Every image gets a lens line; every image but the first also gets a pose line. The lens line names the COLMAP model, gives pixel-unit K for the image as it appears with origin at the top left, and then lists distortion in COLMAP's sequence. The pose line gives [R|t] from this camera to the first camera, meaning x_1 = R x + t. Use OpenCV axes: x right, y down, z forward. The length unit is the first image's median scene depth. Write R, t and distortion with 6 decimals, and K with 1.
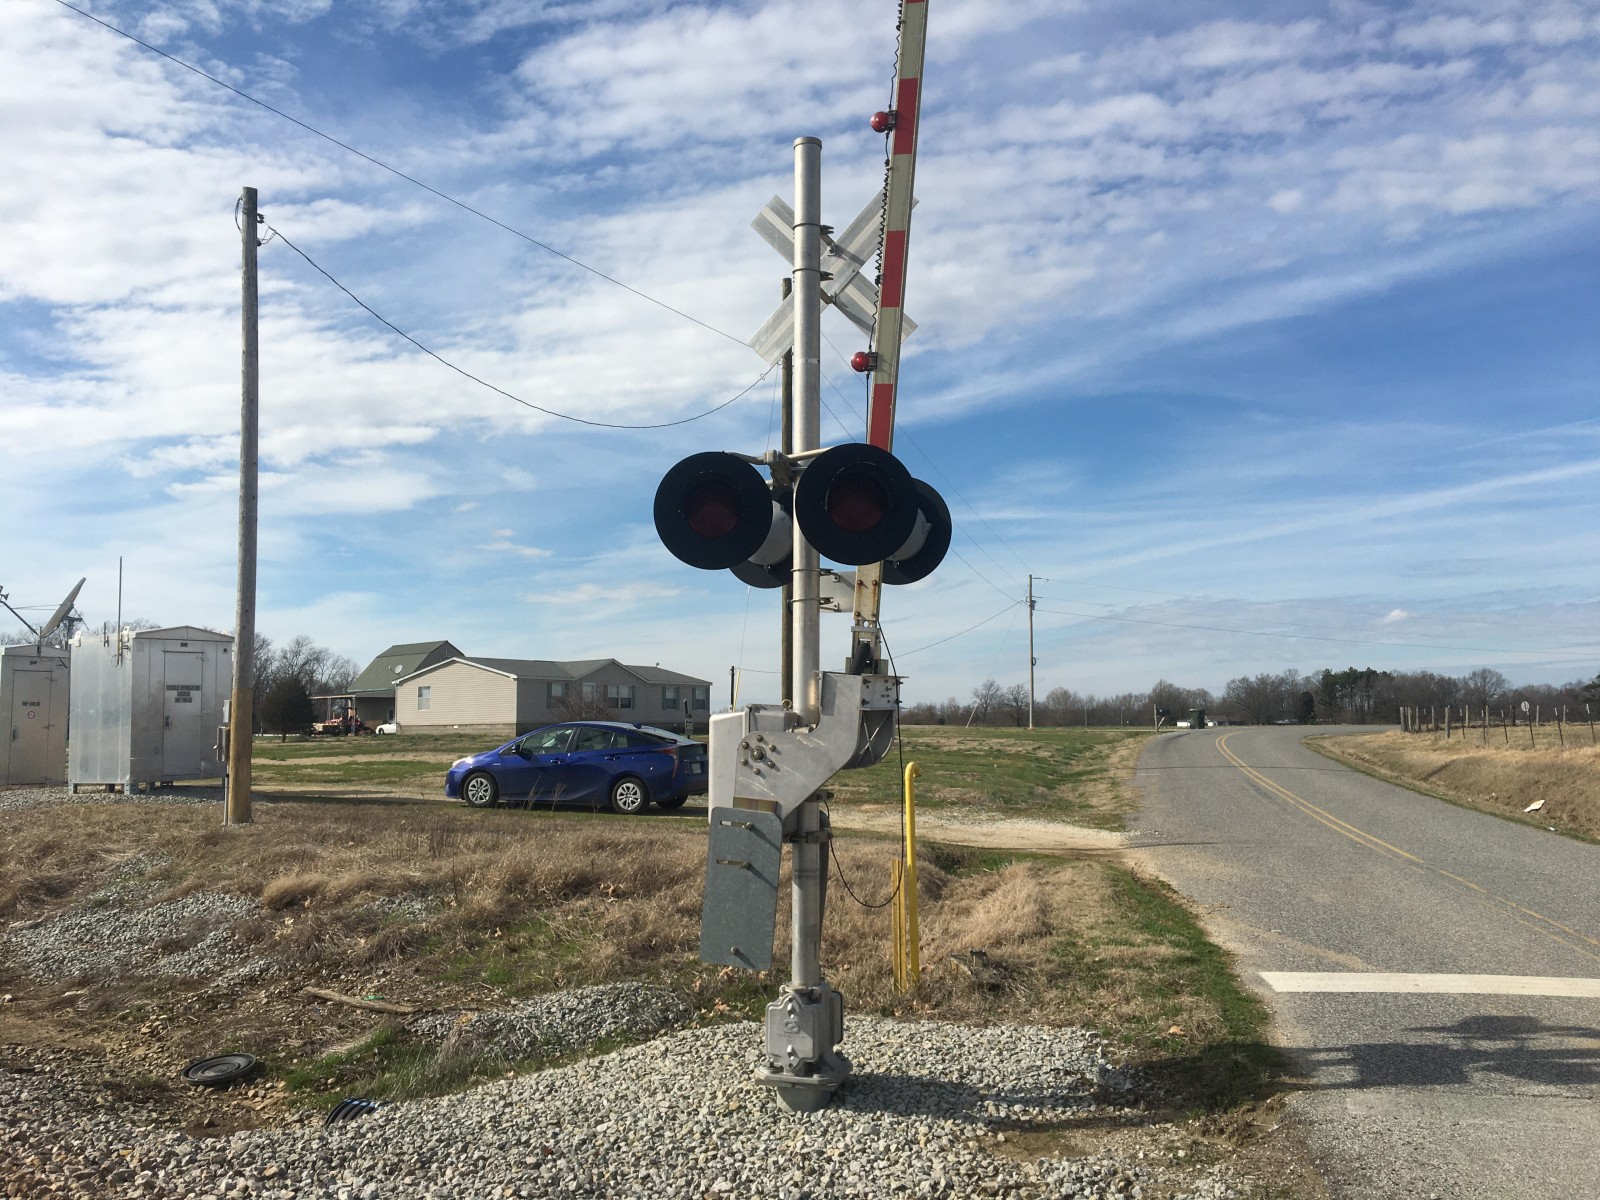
lens RADIAL K [[1356.0, 0, 800.0], [0, 1356.0, 600.0], [0, 0, 1]] dist [0.020331, -0.003933]
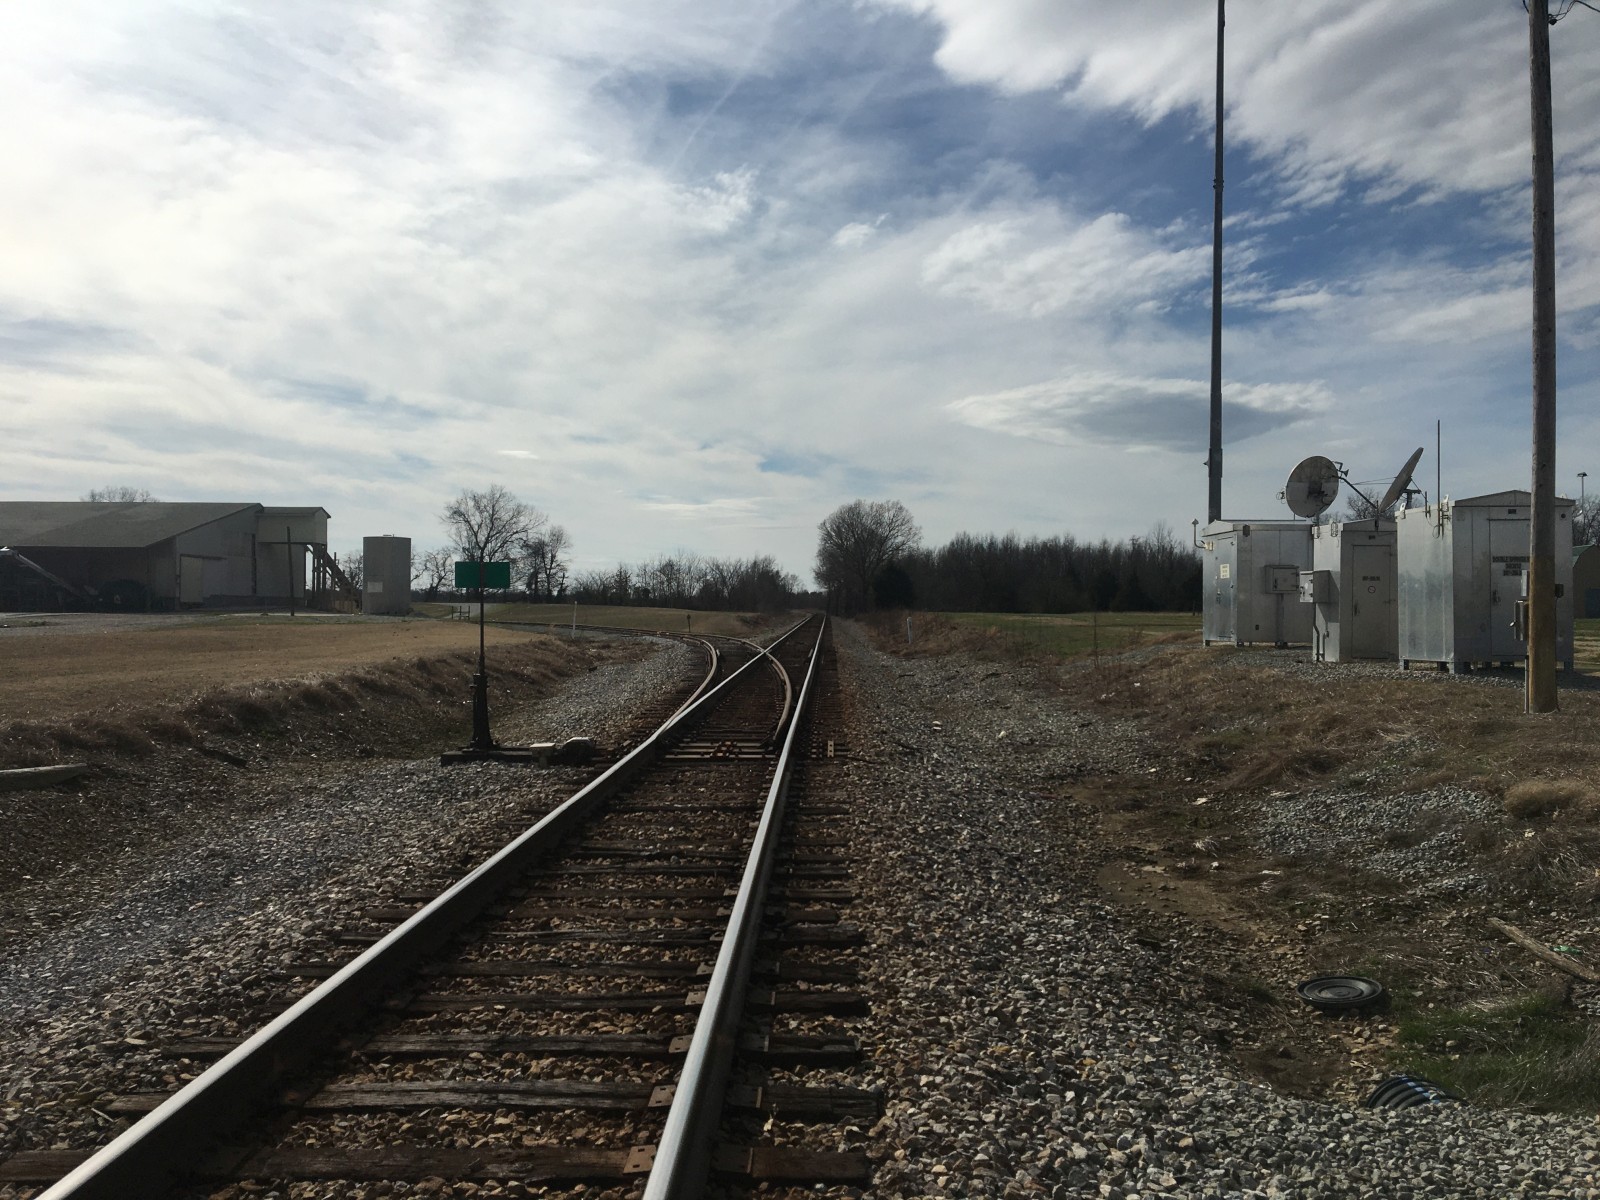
lens RADIAL K [[1356.0, 0, 800.0], [0, 1356.0, 600.0], [0, 0, 1]] dist [0.020331, -0.003933]
pose [[0.550626, 0.007489, -0.834718, 0.041368], [0.064824, 0.996556, 0.051702, 0.014686], [0.832231, -0.082578, 0.548245, 0.116771]]
